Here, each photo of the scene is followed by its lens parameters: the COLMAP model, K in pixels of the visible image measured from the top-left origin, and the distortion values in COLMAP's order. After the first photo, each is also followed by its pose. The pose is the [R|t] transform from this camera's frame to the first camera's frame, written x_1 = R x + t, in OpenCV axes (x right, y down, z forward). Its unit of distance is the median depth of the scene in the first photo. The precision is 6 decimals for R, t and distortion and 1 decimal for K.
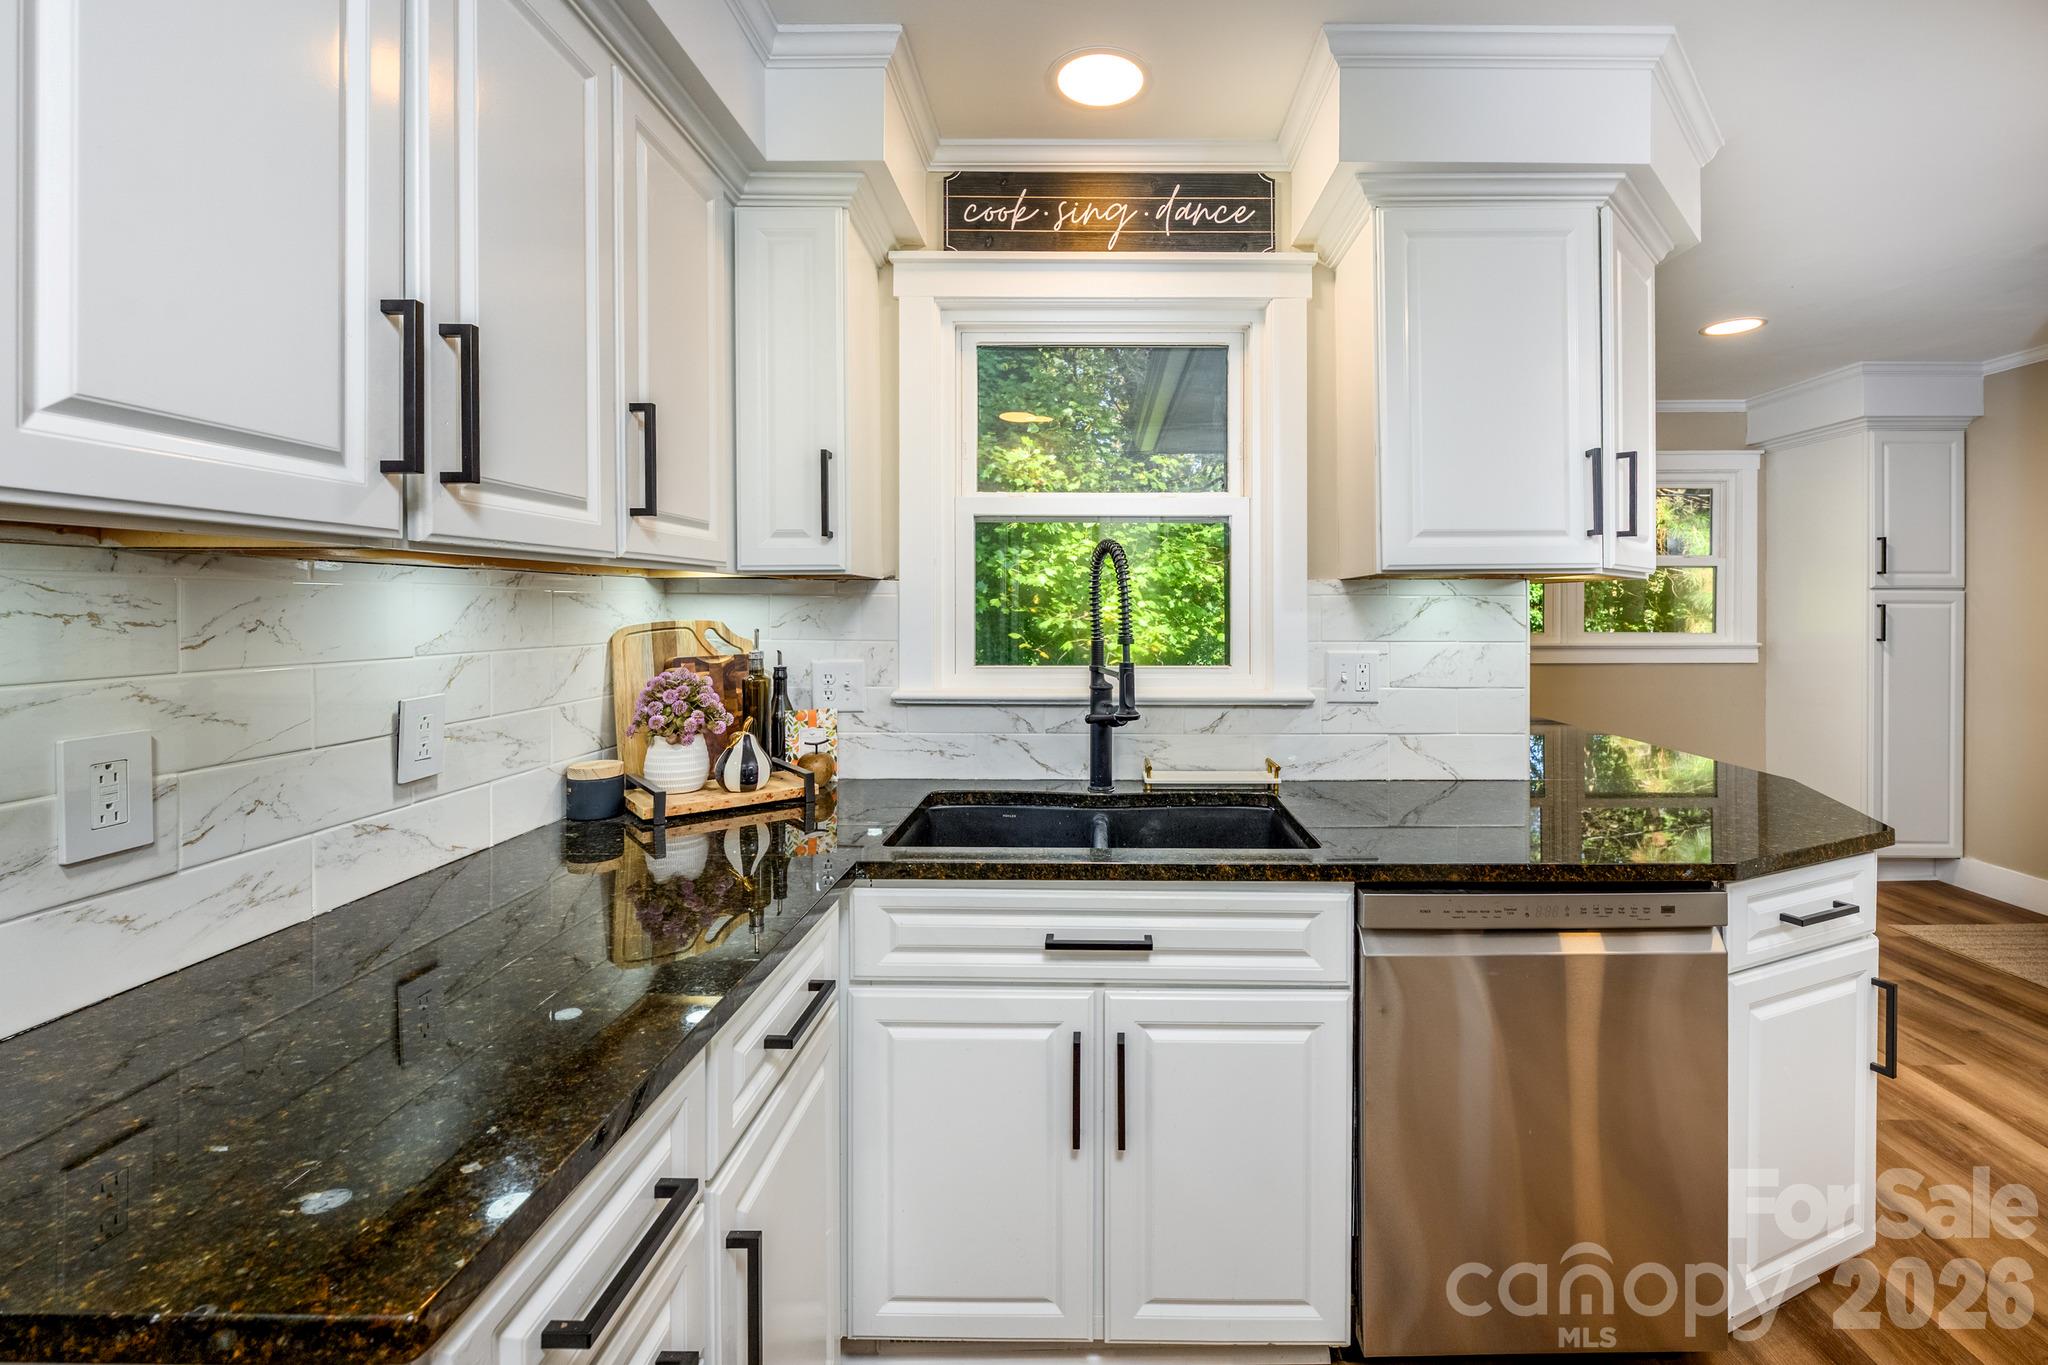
lens RADIAL K [[853.8, 0, 1135.9], [0, 853.8, 616.1], [0, 0, 1]] dist [-0.004282, 0.000571]
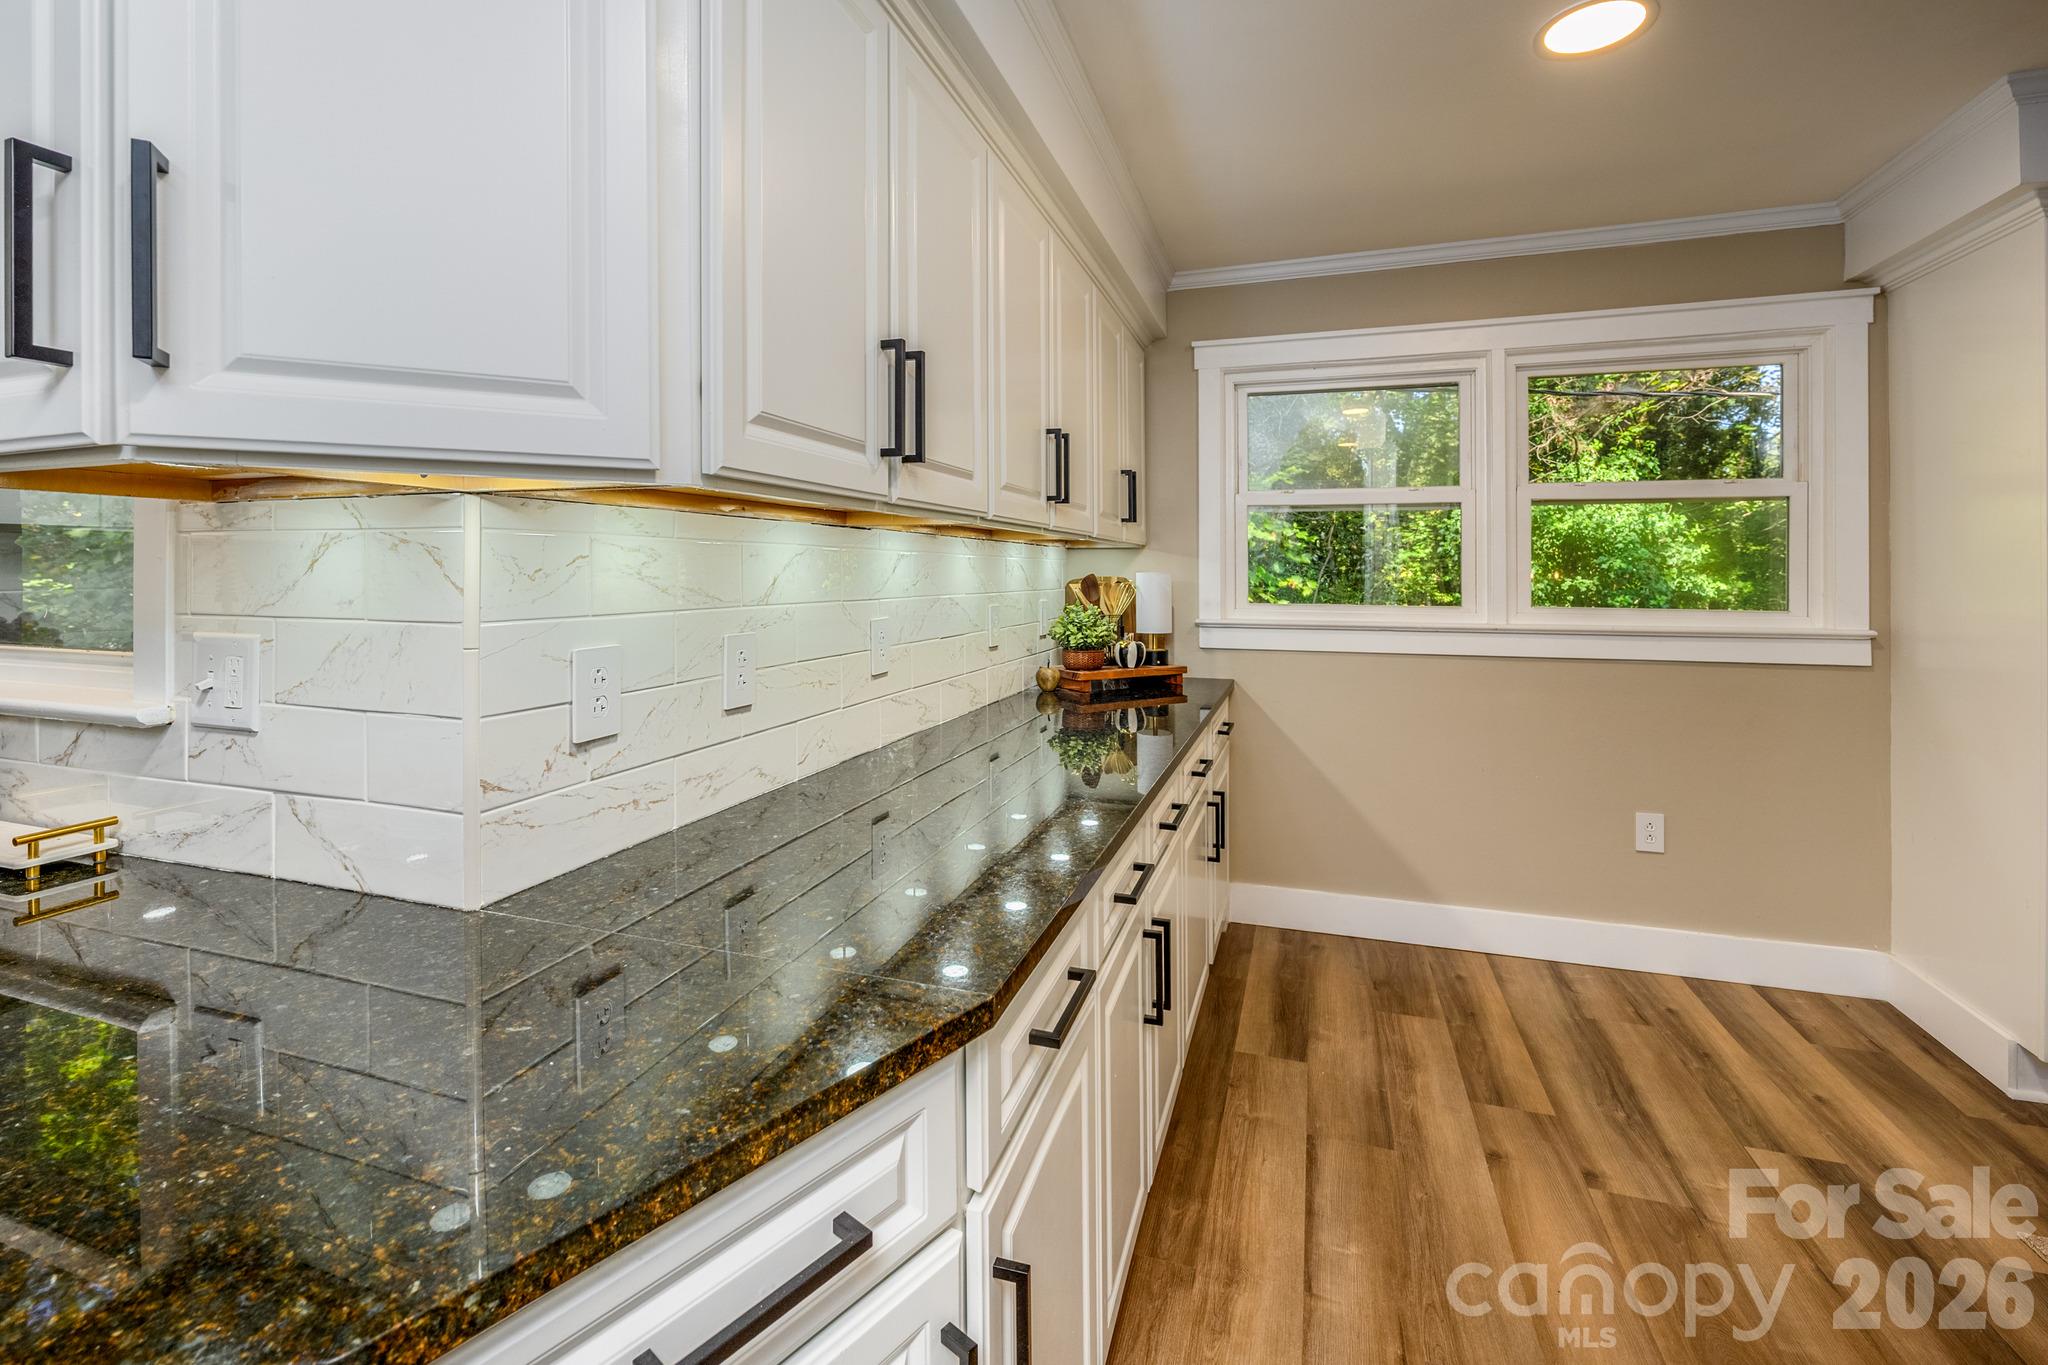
lens RADIAL K [[853.8, 0, 1061.3], [0, 853.8, 568.7], [0, 0, 1]] dist [-0.004282, 0.000571]
pose [[0.953715, 0.003333, -0.300692, 0.952823], [-0.008171, 0.999857, -0.014835, 0.003631], [0.300600, 0.016605, 0.953606, 0.663833]]
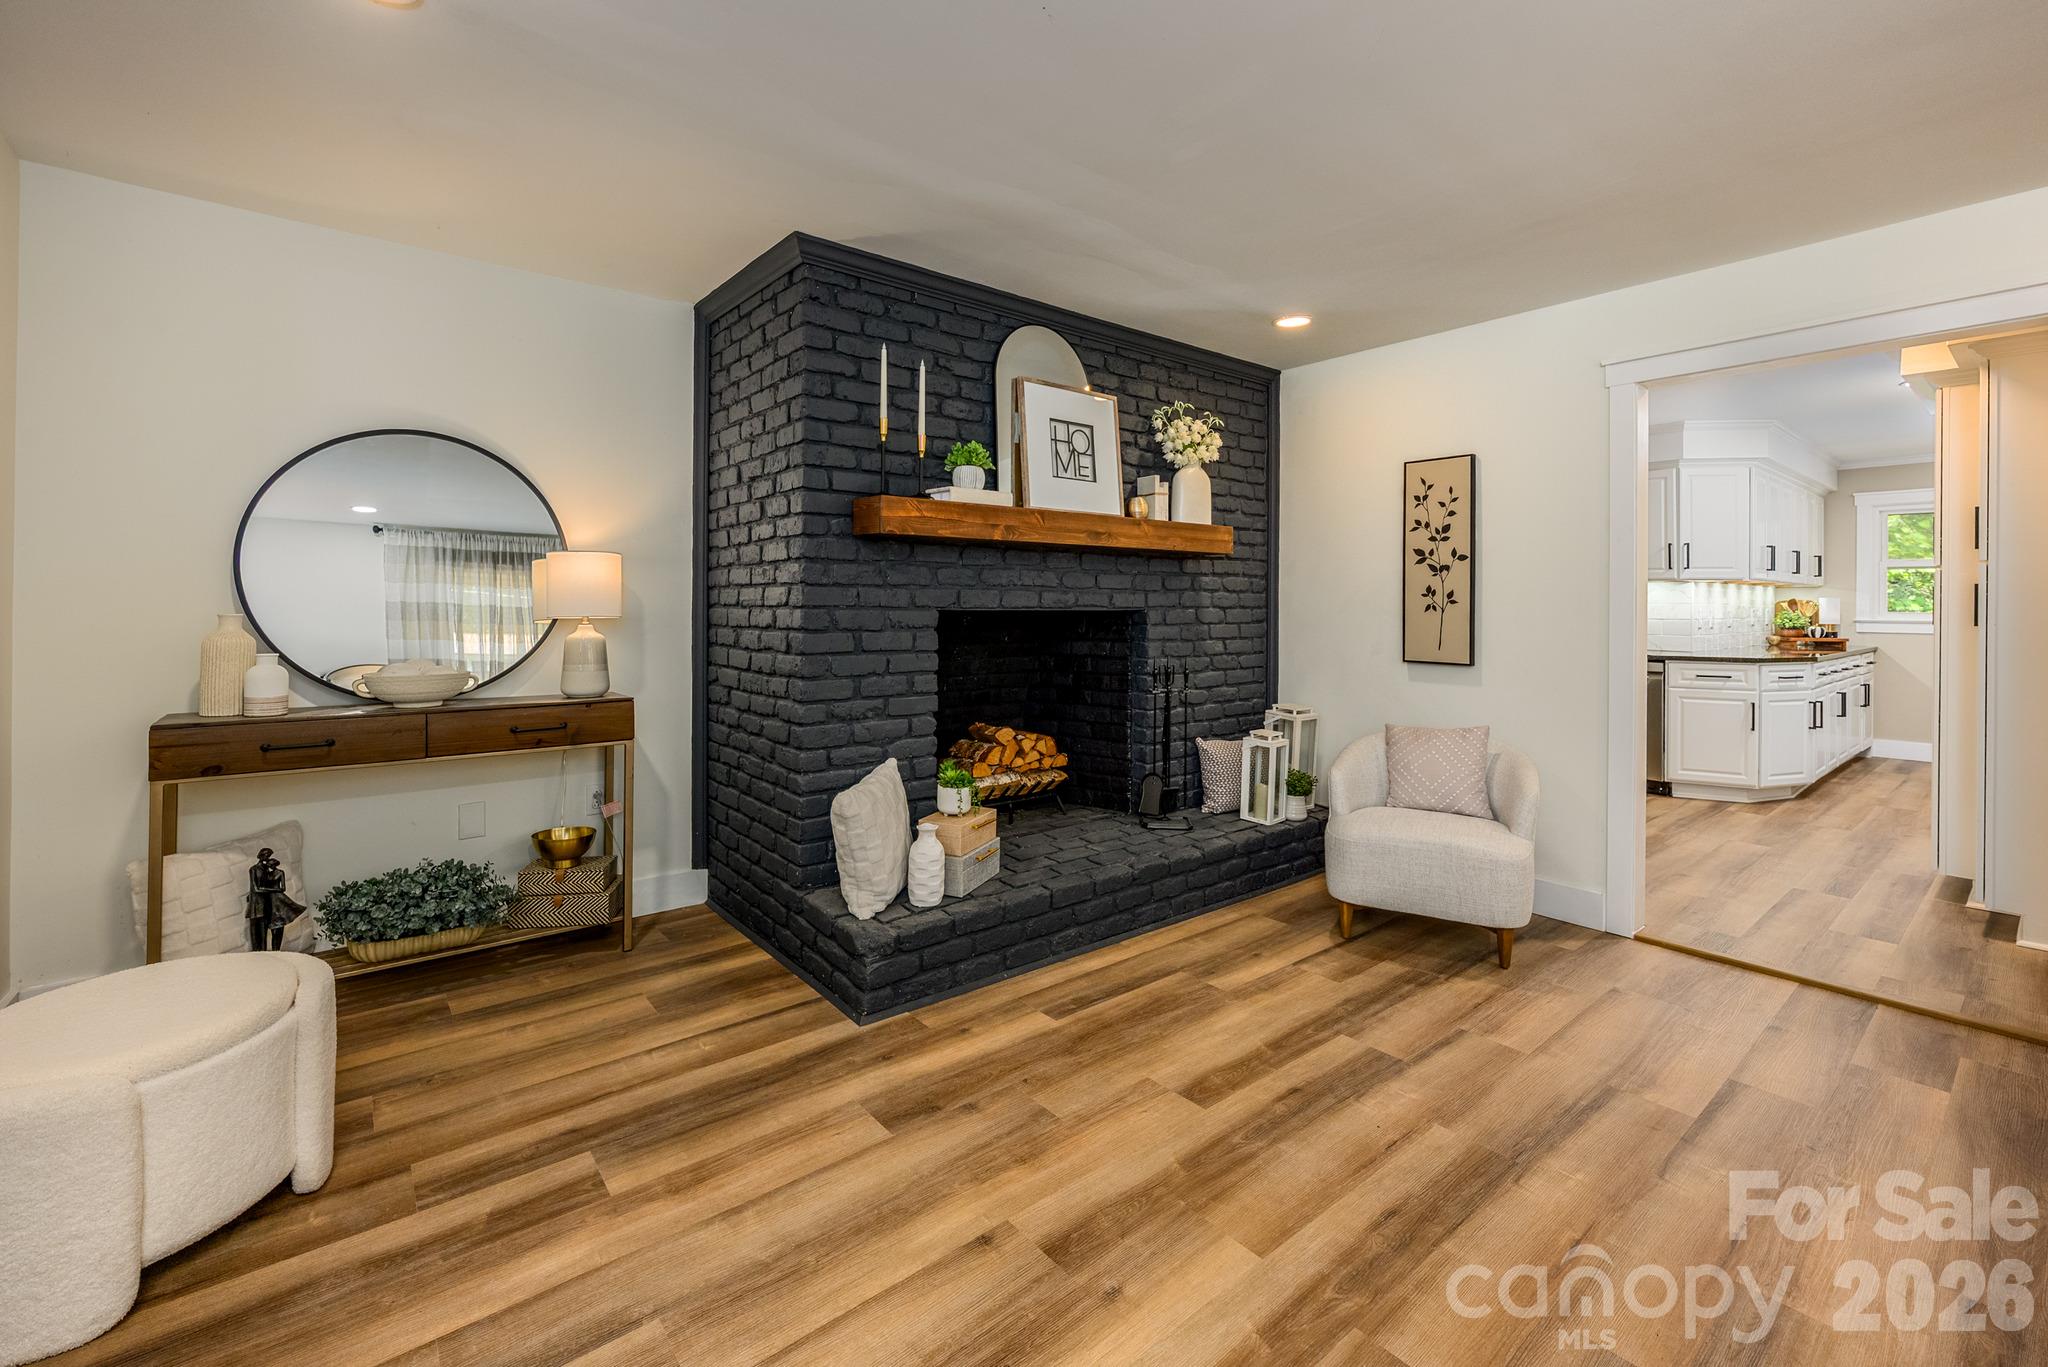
lens RADIAL K [[853.8, 0, 1033.2], [0, 853.8, 610.8], [0, 0, 1]] dist [-0.004282, 0.000571]
pose [[0.618382, 0.010873, -0.785803, 1.370677], [-0.016732, 0.999860, 0.000668, 0.091547], [0.785700, 0.012735, 0.618477, -2.523545]]
